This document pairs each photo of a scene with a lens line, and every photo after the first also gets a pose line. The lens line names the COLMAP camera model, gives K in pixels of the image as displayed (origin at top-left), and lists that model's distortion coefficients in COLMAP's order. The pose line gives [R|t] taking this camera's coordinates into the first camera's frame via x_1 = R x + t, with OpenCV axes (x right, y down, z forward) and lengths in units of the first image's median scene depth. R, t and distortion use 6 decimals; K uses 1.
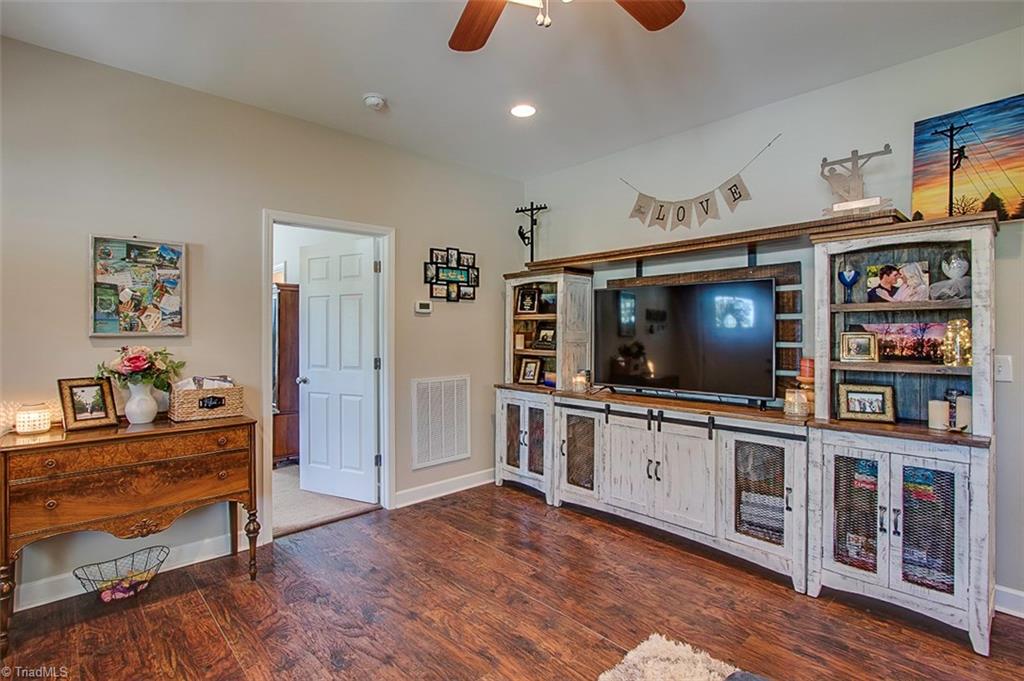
lens RADIAL K [[493.7, 0, 513.4], [0, 493.7, 326.5], [0, 0, 1]] dist [-0.016337, 0.000307]
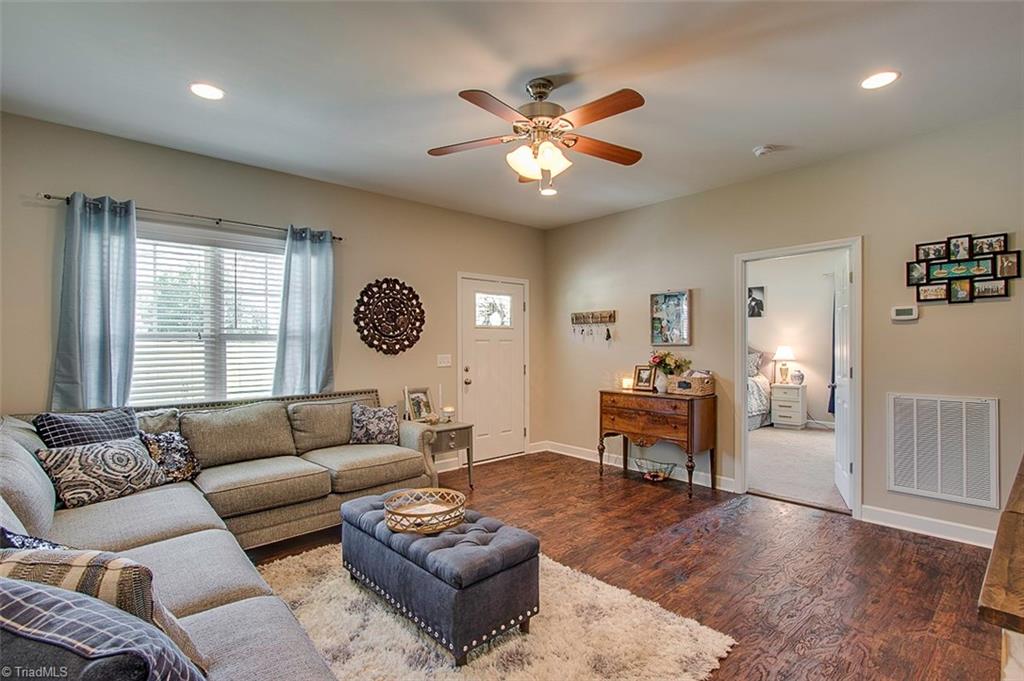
lens RADIAL K [[480.5, 0, 508.2], [0, 480.5, 345.2], [0, 0, 1]] dist [-0.012935, 0.000560]
pose [[-0.031600, 0.003469, -0.999495, 0.757866], [0.016293, 0.999863, 0.002955, 0.004043], [0.999368, -0.016191, -0.031652, 0.336689]]
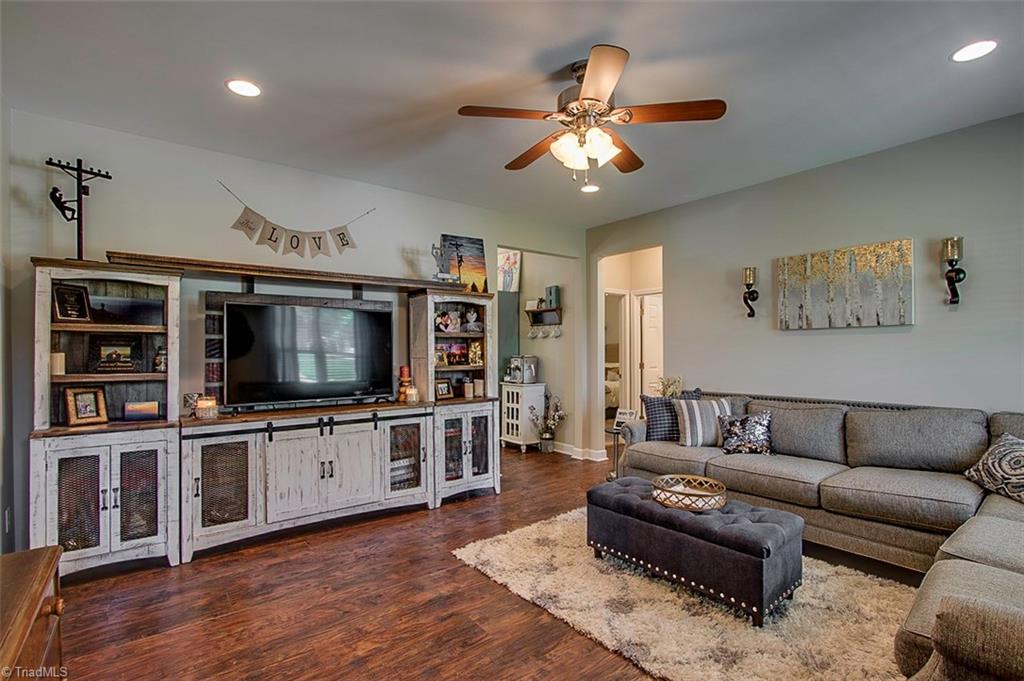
lens RADIAL K [[480.5, 0, 508.2], [0, 480.5, 345.2], [0, 0, 1]] dist [-0.012935, 0.000560]
pose [[0.096819, 0.008261, 0.995268, -0.670132], [-0.008379, 0.999937, -0.007485, 0.006909], [-0.995267, -0.007615, 0.096882, 0.408857]]
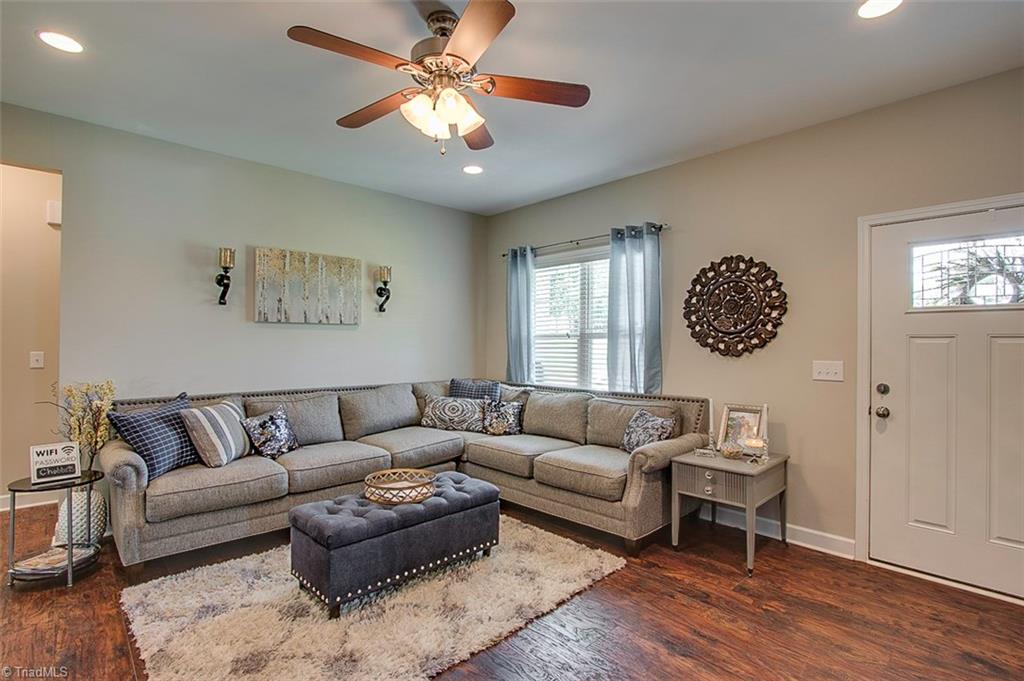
lens RADIAL K [[497.6, 0, 512.0], [0, 497.6, 340.5], [0, 0, 1]] dist [-0.004033, -0.000143]
pose [[-0.999988, -0.004785, 0.001158, -0.066290], [-0.004802, 0.999874, -0.015101, 0.011955], [-0.001085, -0.015106, -0.999885, 0.983903]]
